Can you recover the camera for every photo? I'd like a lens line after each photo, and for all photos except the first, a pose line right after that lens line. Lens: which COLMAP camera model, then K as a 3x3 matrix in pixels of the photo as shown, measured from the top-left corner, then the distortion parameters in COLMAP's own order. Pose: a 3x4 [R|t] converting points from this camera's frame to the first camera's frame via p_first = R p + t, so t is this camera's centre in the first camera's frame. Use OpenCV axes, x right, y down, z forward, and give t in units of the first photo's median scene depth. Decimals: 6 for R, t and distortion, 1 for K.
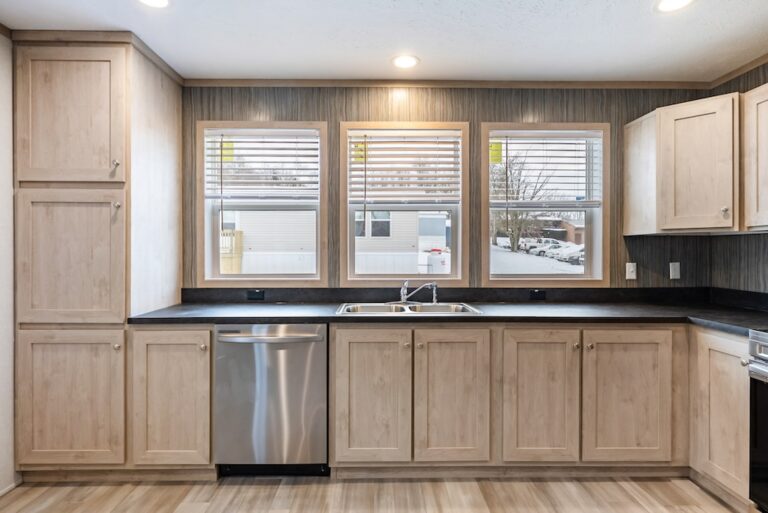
lens RADIAL K [[421.6, 0, 383.1], [0, 421.6, 251.9], [0, 0, 1]] dist [0.001793, 0.000162]
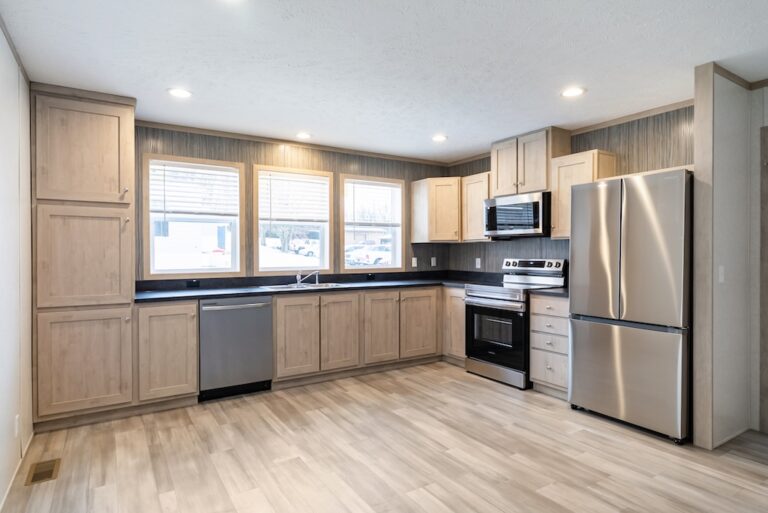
lens RADIAL K [[441.3, 0, 389.8], [0, 441.3, 256.1], [0, 0, 1]] dist [-0.003701, -0.000551]
pose [[0.847823, -0.008402, 0.530212, -0.638534], [0.004354, 0.999951, 0.008884, 0.001564], [-0.530261, -0.005223, 0.847818, -0.695731]]
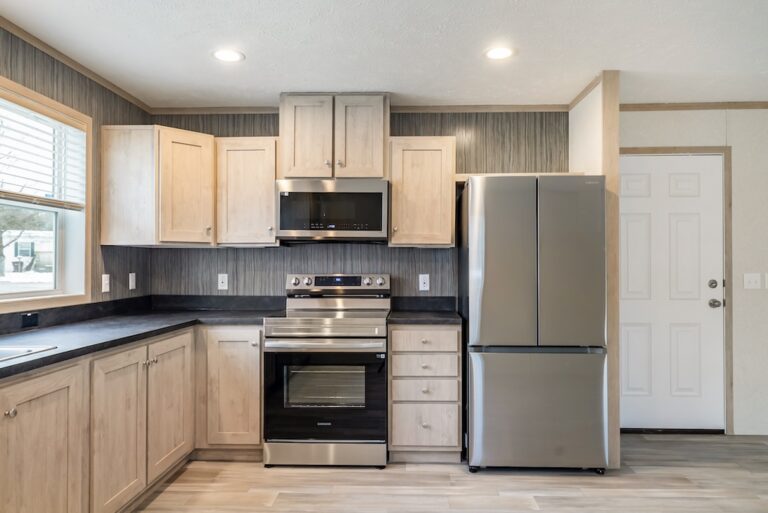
lens RADIAL K [[492.5, 0, 396.6], [0, 492.5, 261.1], [0, 0, 1]] dist [0.000285, 0.001696]
pose [[0.037065, 0.005823, 0.999296, -0.591118], [0.000033, 0.999983, -0.005828, 0.003597], [-0.999313, 0.000249, 0.037064, 0.394499]]
